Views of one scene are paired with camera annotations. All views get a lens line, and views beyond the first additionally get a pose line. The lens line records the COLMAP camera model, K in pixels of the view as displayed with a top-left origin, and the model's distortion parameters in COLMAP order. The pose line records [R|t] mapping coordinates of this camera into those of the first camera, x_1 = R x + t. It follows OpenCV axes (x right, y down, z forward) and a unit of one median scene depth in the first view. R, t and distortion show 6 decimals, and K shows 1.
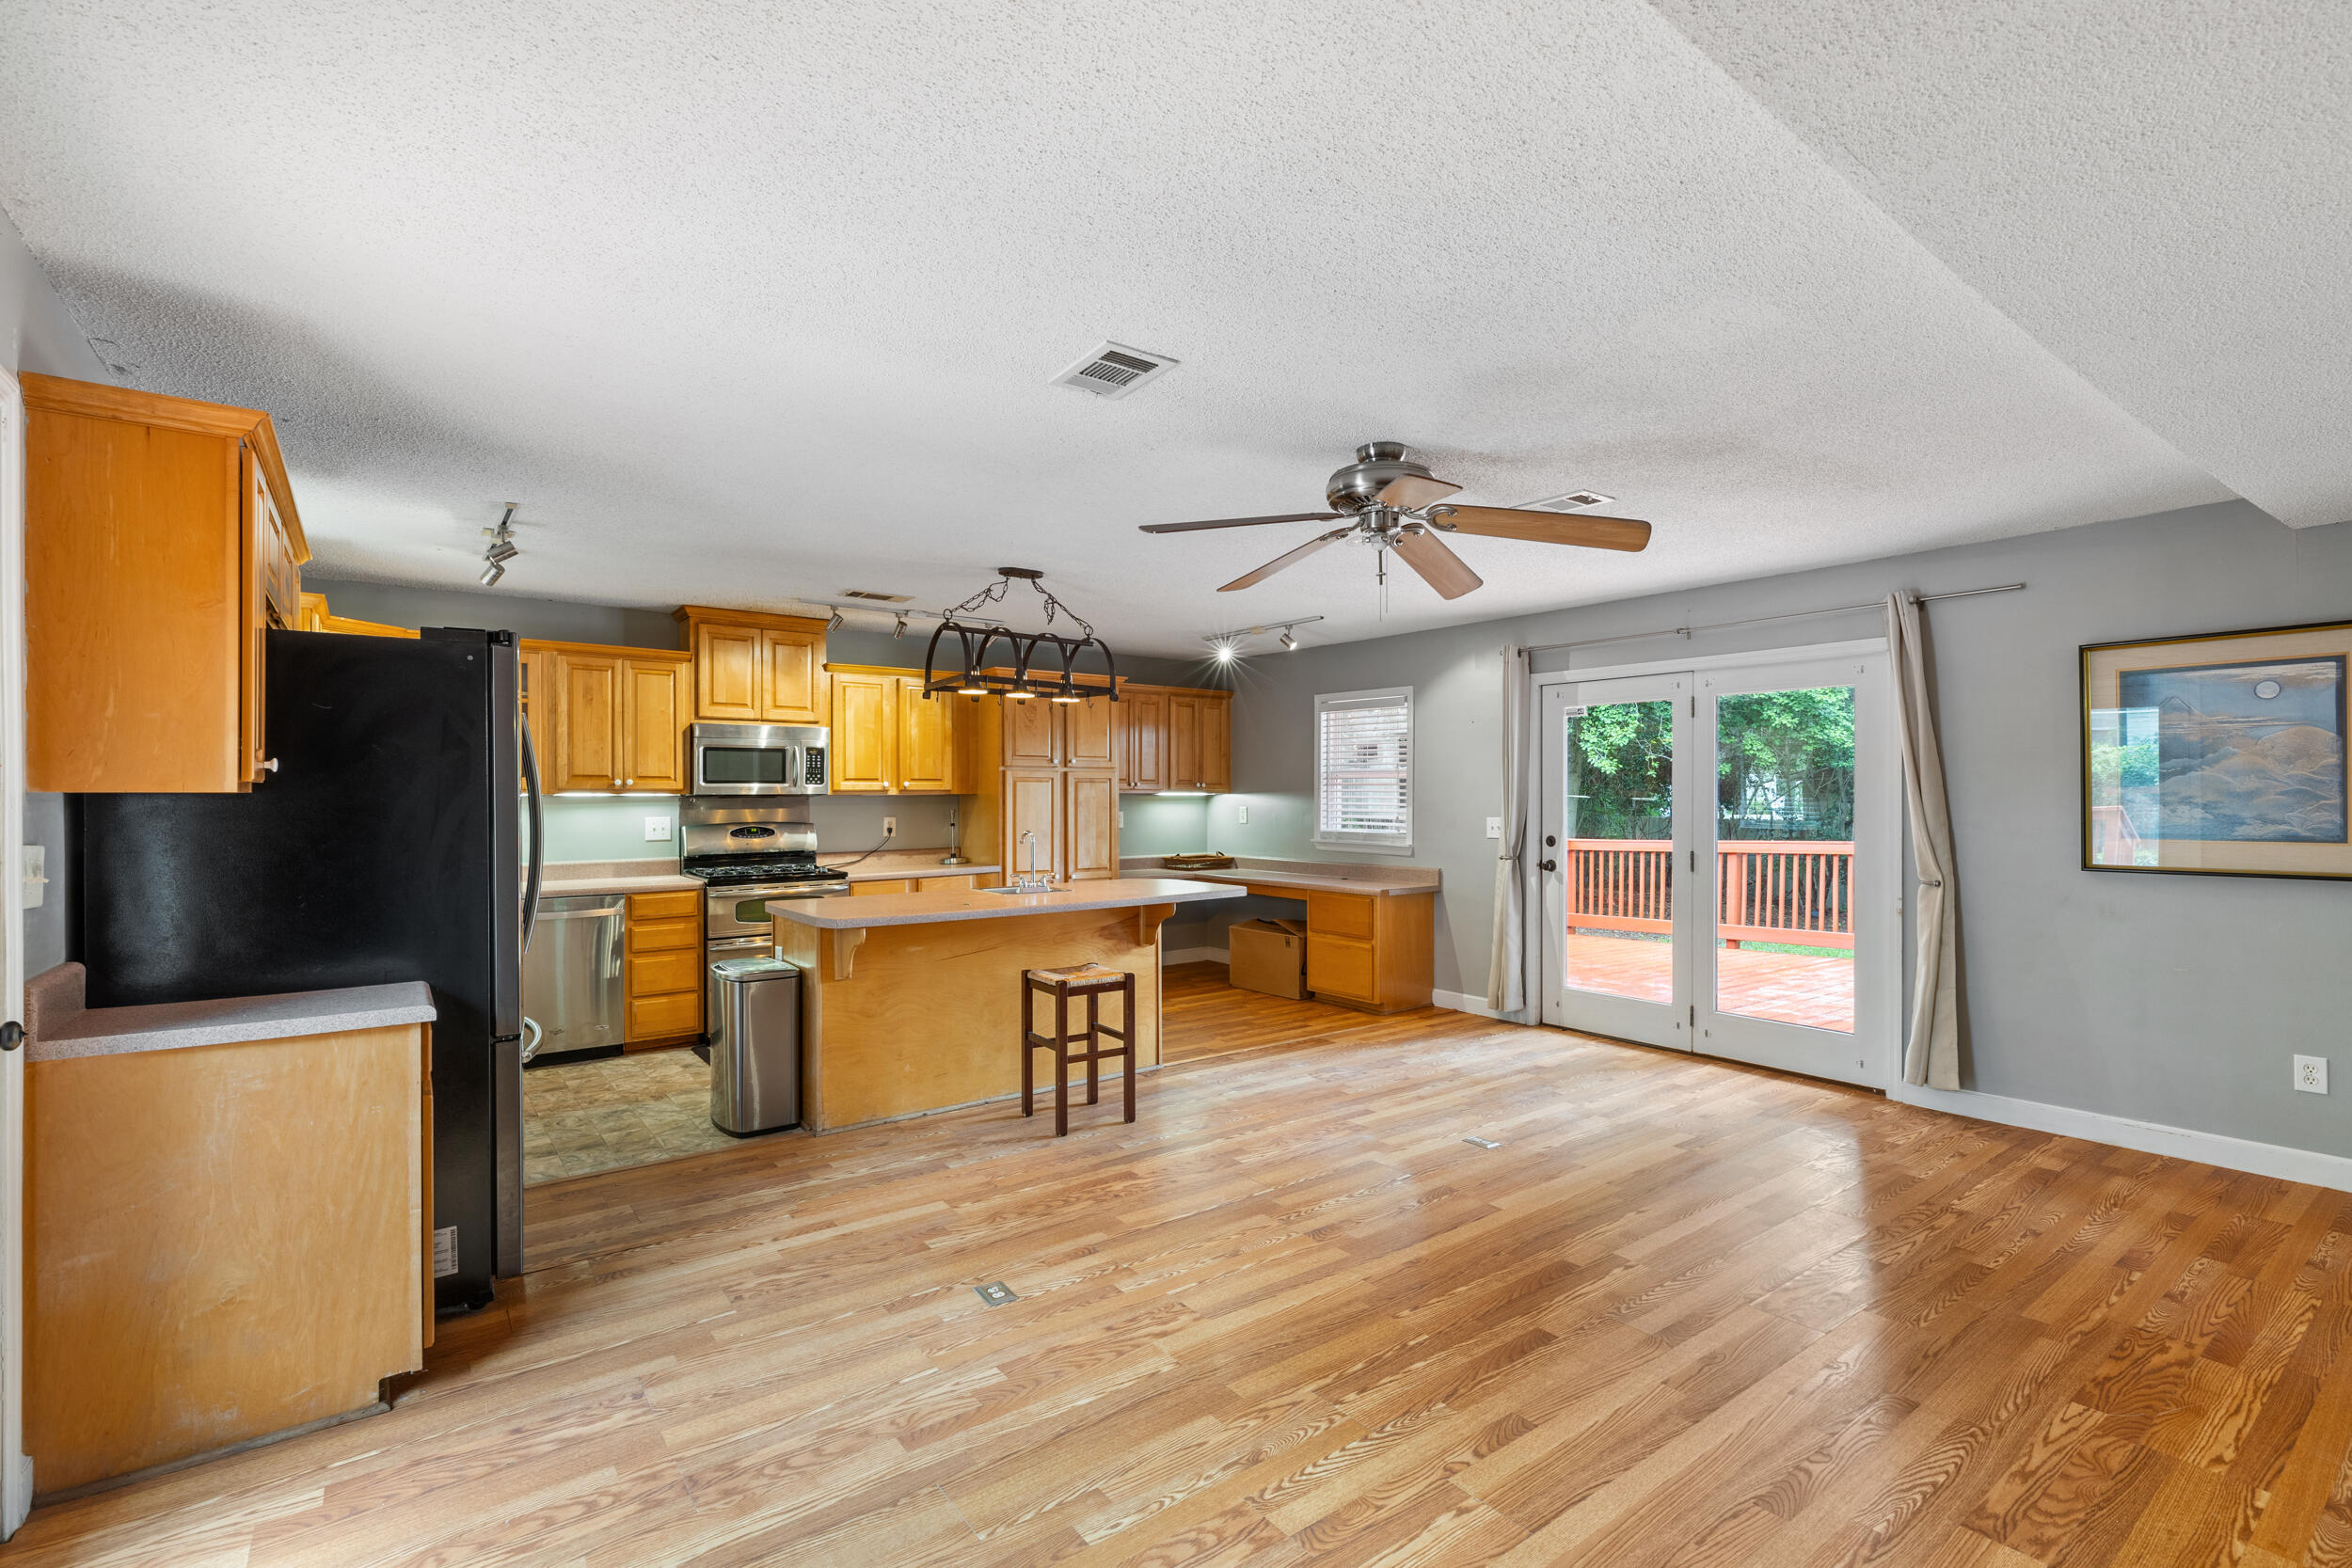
lens RADIAL K [[1045.0, 0, 1184.0], [0, 1045.0, 794.4], [0, 0, 1]] dist [0.005520, 0.000063]
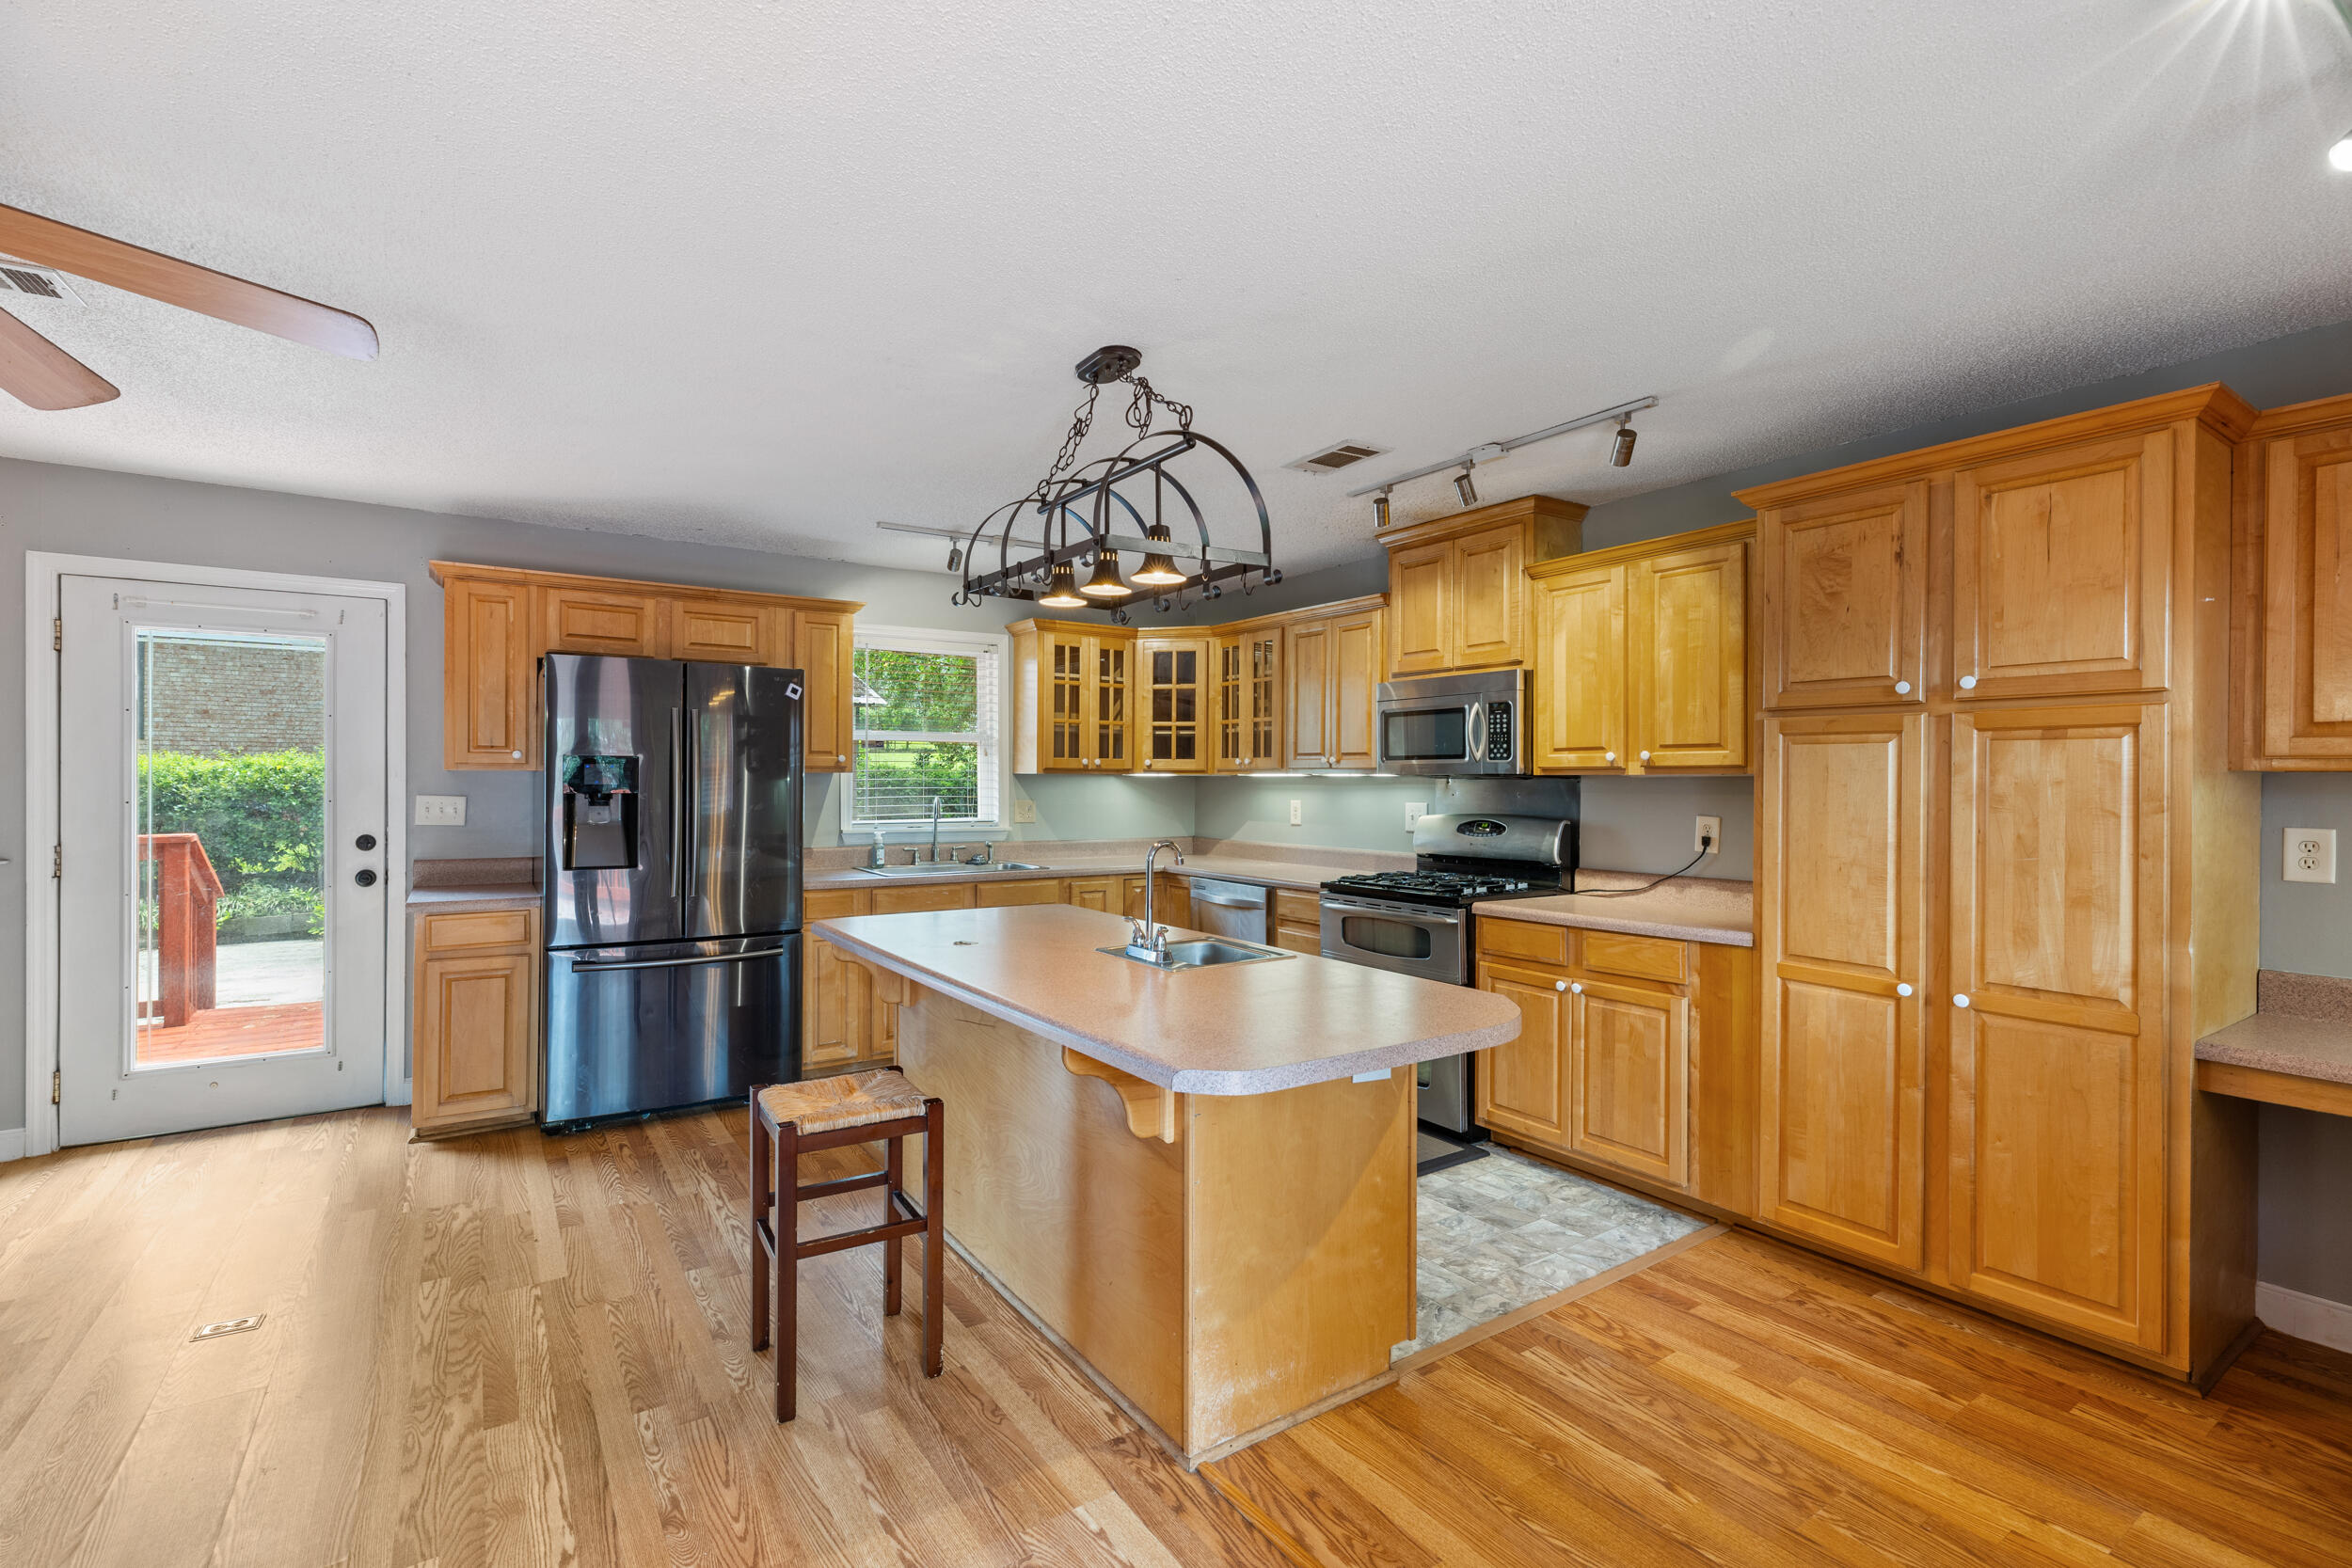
lens RADIAL K [[1045.0, 0, 1186.3], [0, 1045.0, 772.3], [0, 0, 1]] dist [0.005520, 0.000063]
pose [[-0.039277, -0.002758, -0.999225, 0.430596], [-0.004618, 0.999986, -0.002578, 0.001771], [0.999218, 0.004513, -0.039289, 1.168311]]
